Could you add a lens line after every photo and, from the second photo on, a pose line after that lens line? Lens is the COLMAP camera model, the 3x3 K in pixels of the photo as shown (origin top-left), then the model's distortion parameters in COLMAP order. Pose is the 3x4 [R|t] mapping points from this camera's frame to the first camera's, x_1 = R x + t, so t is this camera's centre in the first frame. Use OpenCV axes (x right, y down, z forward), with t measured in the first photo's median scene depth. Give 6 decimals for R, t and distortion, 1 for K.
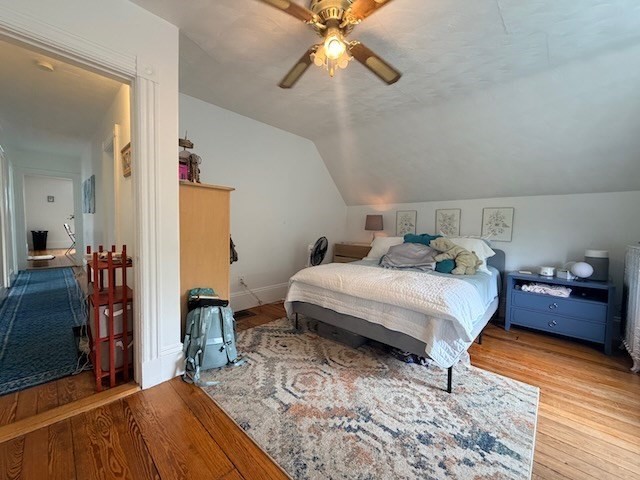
lens RADIAL K [[256.5, 0, 315.6], [0, 256.5, 241.7], [0, 0, 1]] dist [0.001019, -0.000337]
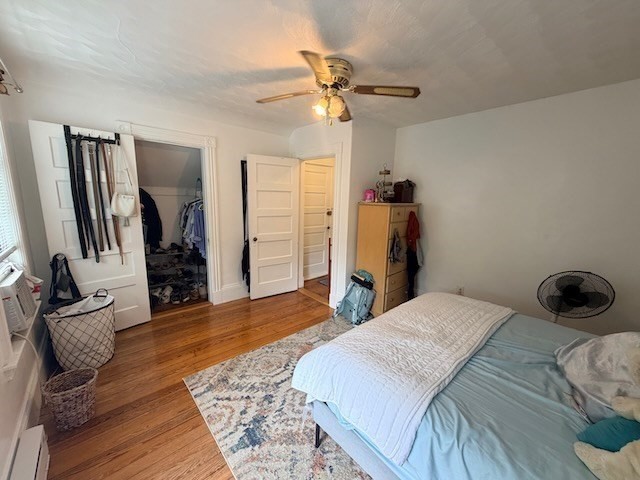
lens RADIAL K [[256.5, 0, 323.6], [0, 256.5, 239.5], [0, 0, 1]] dist [0.001019, -0.000337]
pose [[-0.066309, 0.145589, -0.987121, 1.117912], [-0.104489, 0.982845, 0.151977, -0.229738], [0.992313, 0.113221, -0.049959, 0.845779]]
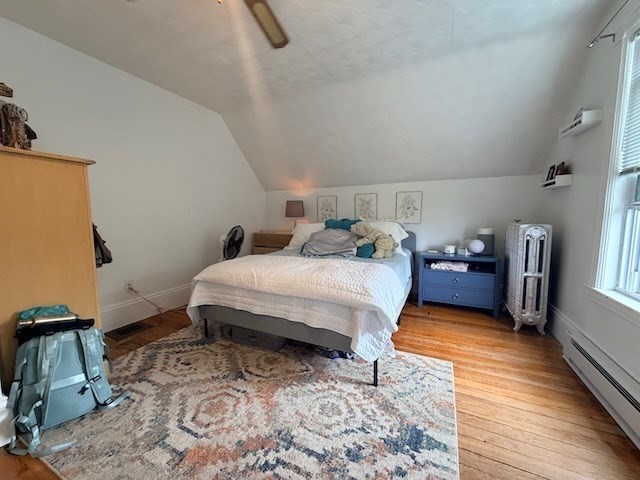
lens RADIAL K [[256.5, 0, 316.4], [0, 256.5, 243.4], [0, 0, 1]] dist [0.001019, -0.000337]
pose [[0.957292, -0.056511, 0.283547, 0.066215], [0.042508, 0.997564, 0.055301, 0.007163], [-0.285981, -0.040886, 0.957363, 0.159696]]
